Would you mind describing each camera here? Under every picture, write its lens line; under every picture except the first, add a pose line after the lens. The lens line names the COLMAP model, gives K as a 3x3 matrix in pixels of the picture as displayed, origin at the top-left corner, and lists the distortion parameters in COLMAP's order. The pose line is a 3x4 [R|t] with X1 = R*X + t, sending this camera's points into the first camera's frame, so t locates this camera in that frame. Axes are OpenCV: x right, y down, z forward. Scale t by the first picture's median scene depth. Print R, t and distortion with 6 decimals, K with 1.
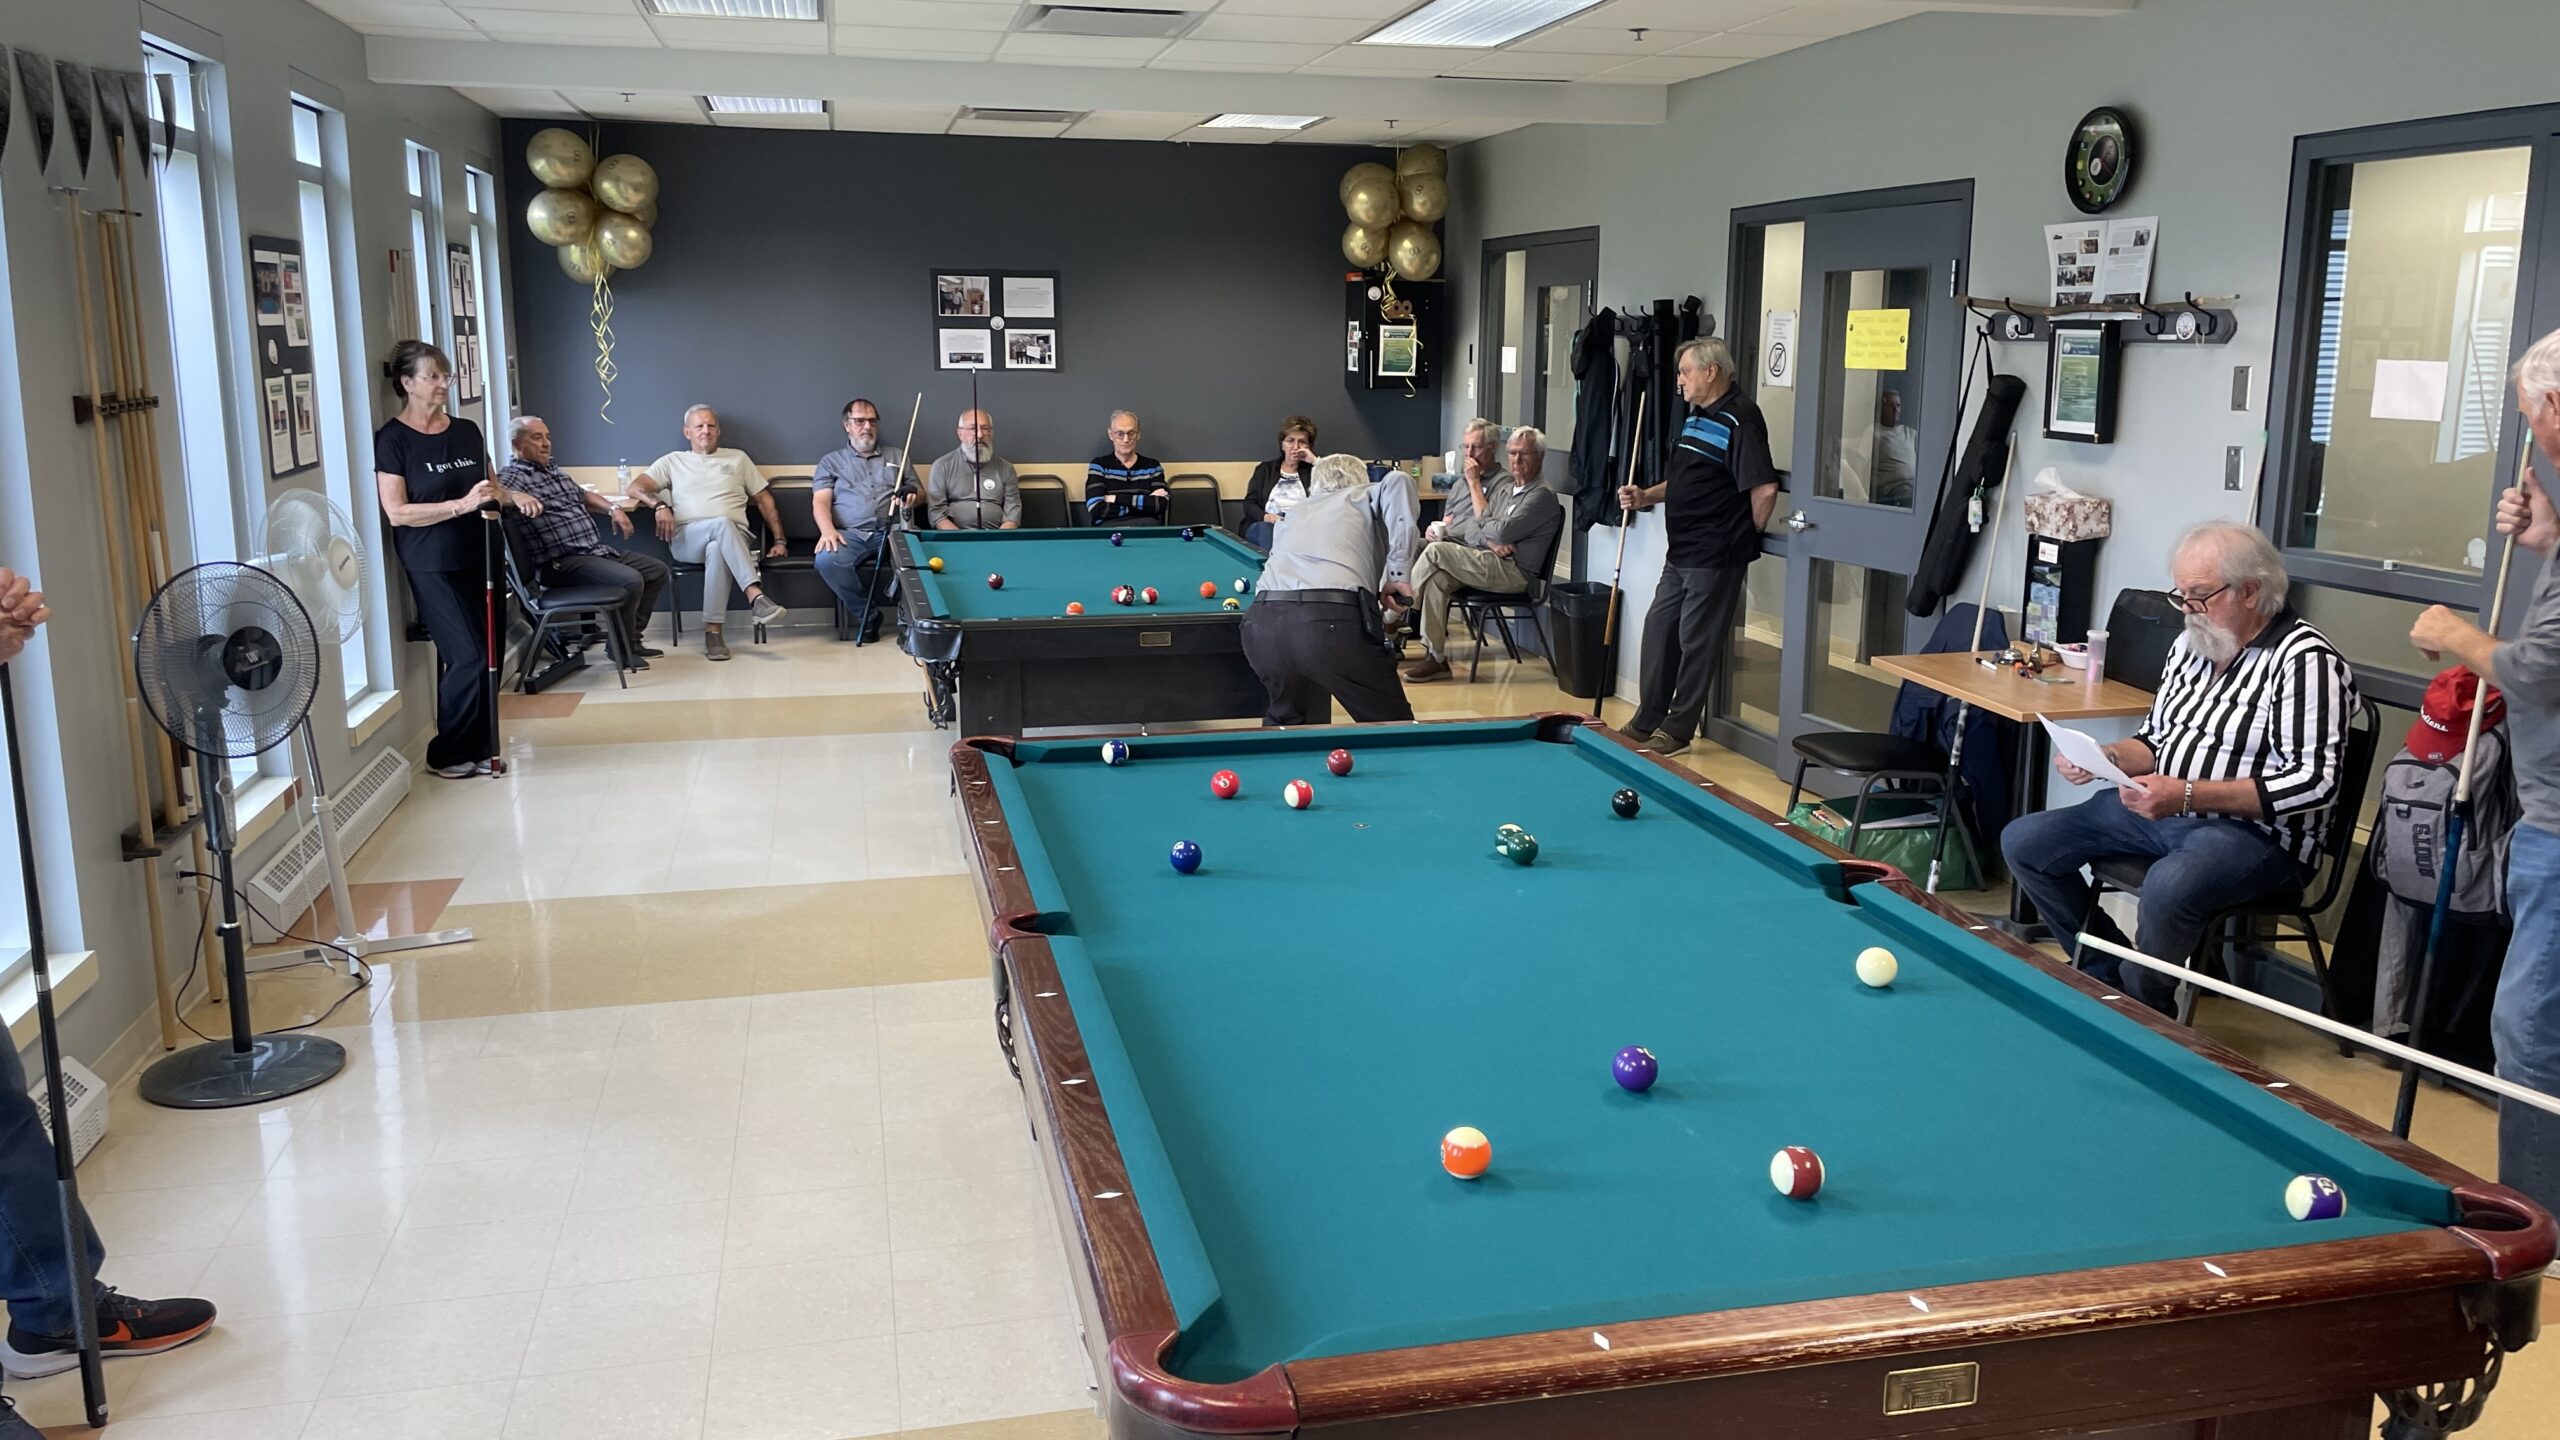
lens RADIAL K [[1947.2, 0, 1300.8], [0, 1947.2, 721.2], [0, 0, 1]] dist [0.085318, -0.103335]
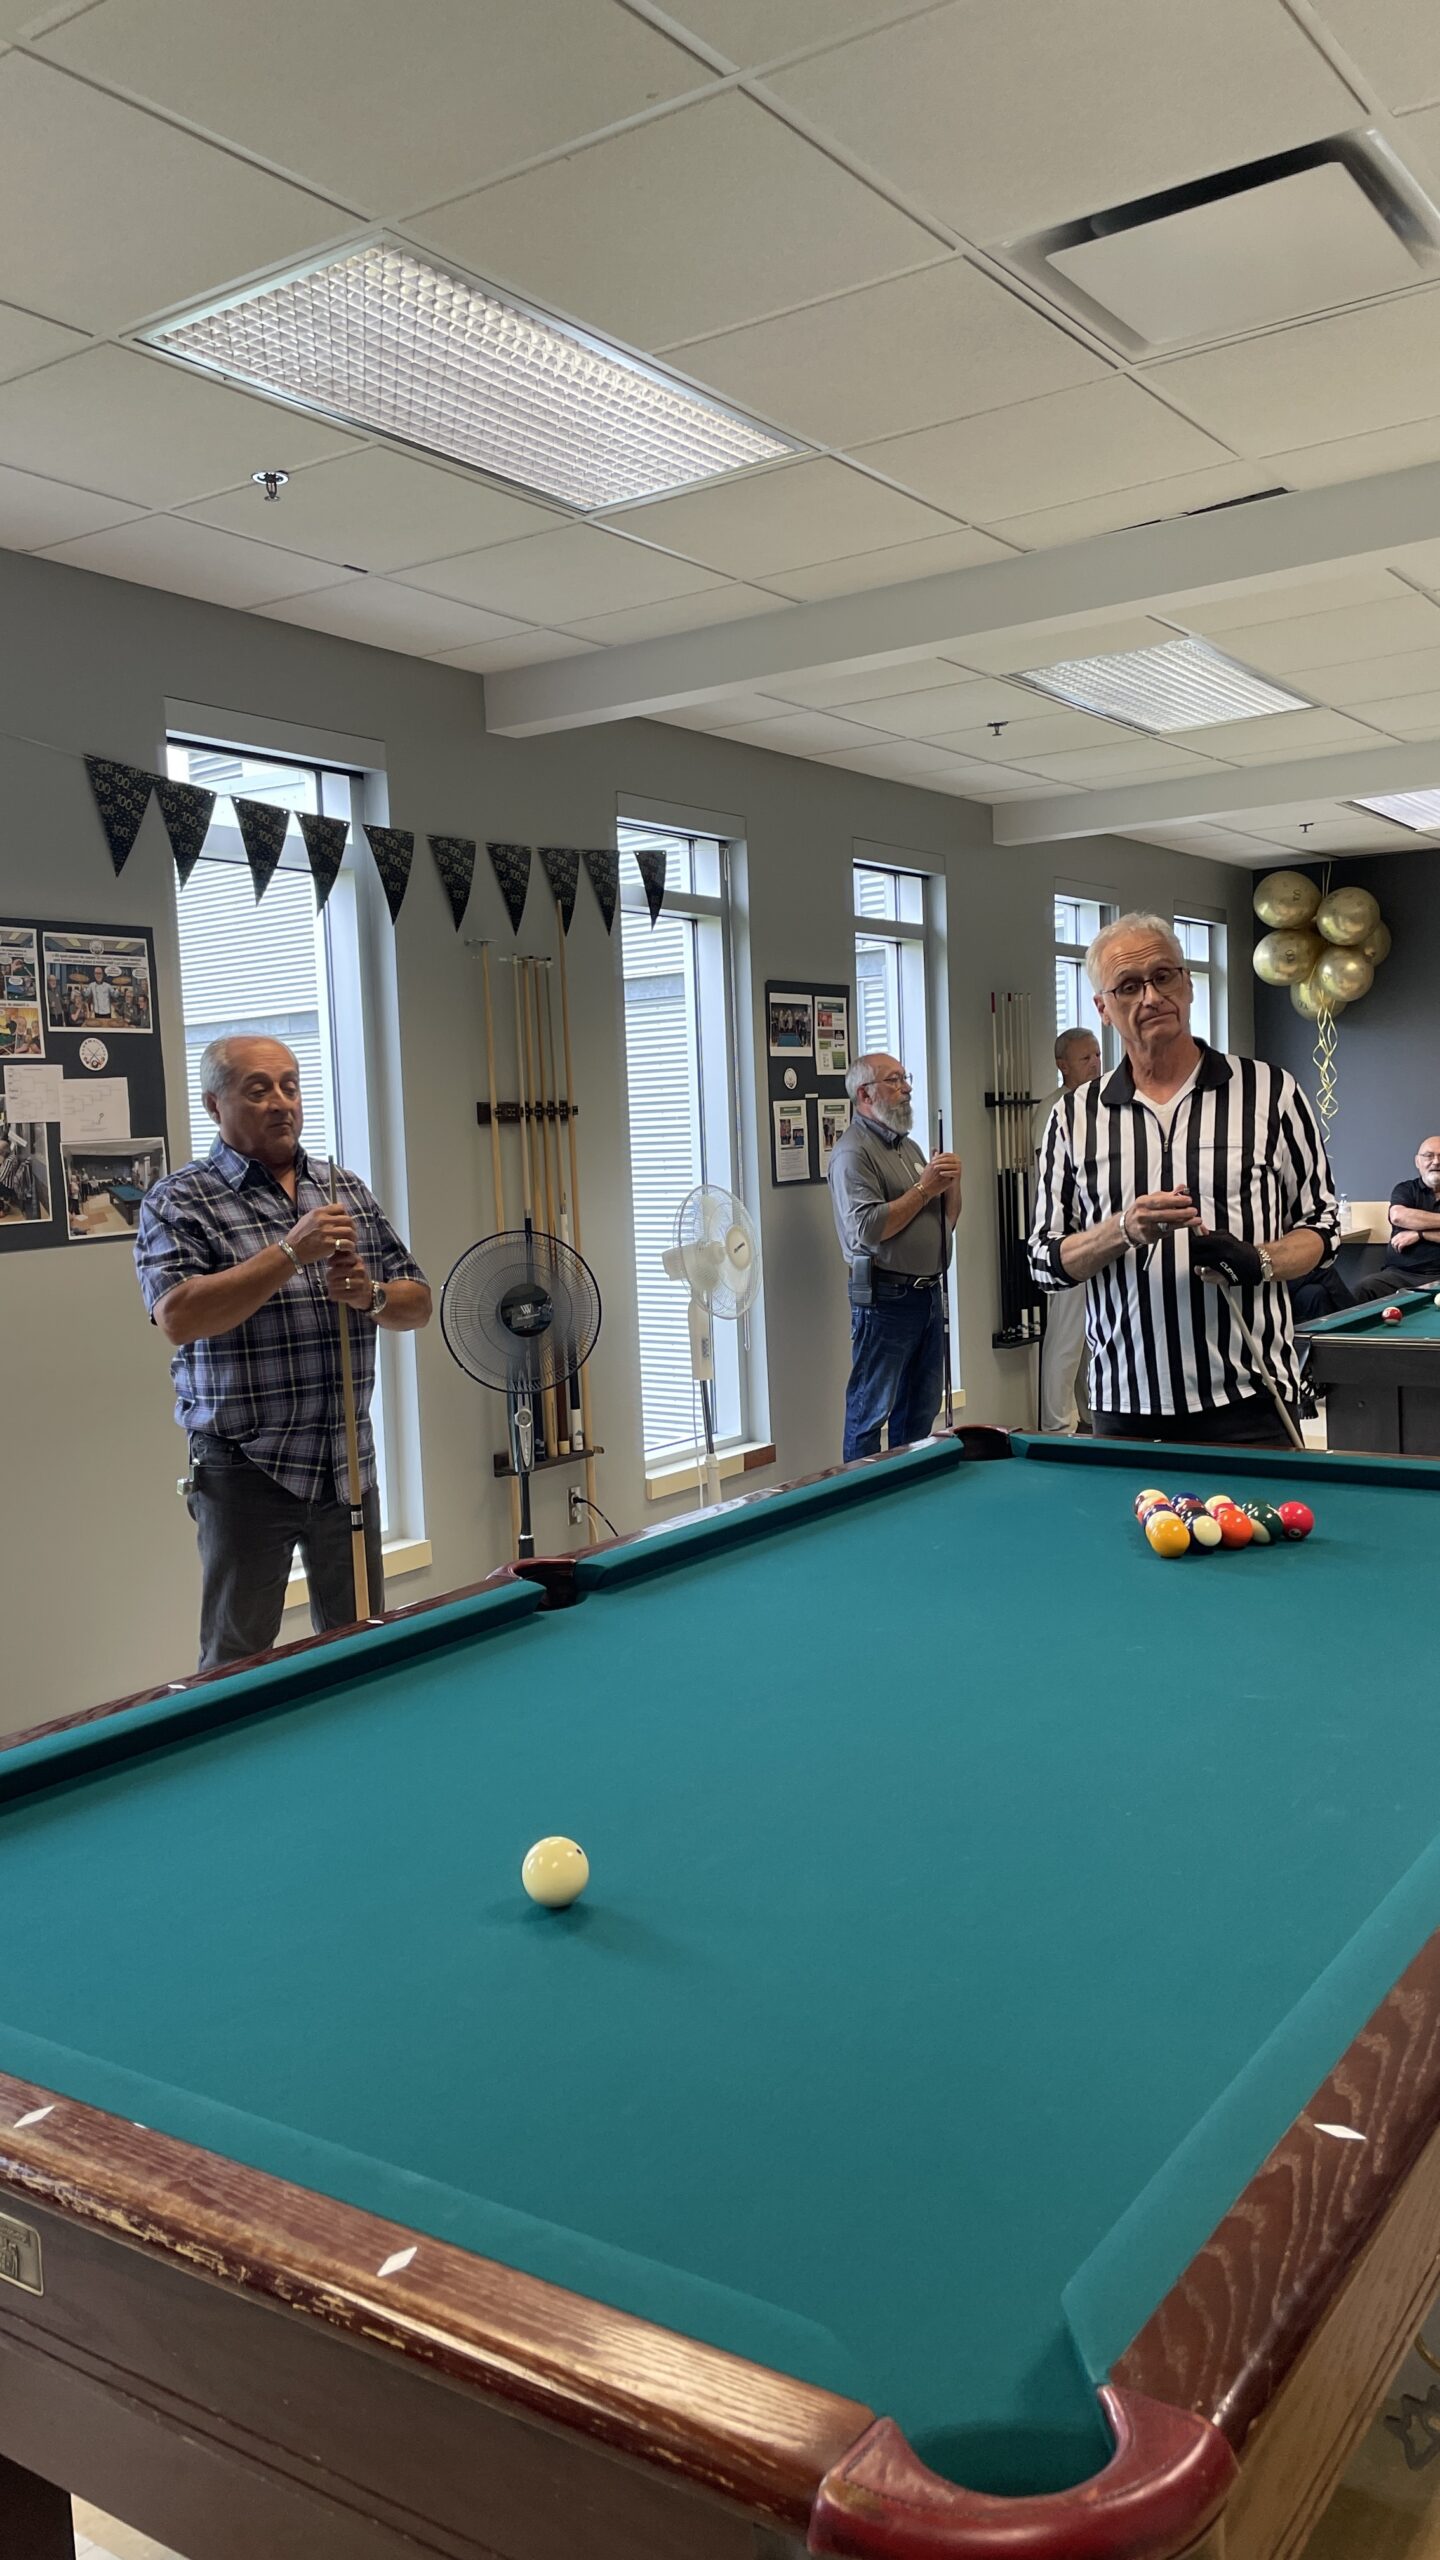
lens RADIAL K [[1947.2, 0, 721.9], [0, 1947.2, 1294.5], [0, 0, 1]] dist [0.085318, -0.103335]
pose [[0.670473, 0.033489, -0.741178, 0.179917], [-0.109279, 0.992543, -0.054008, 0.003672], [0.733842, 0.117206, 0.669133, 0.124480]]
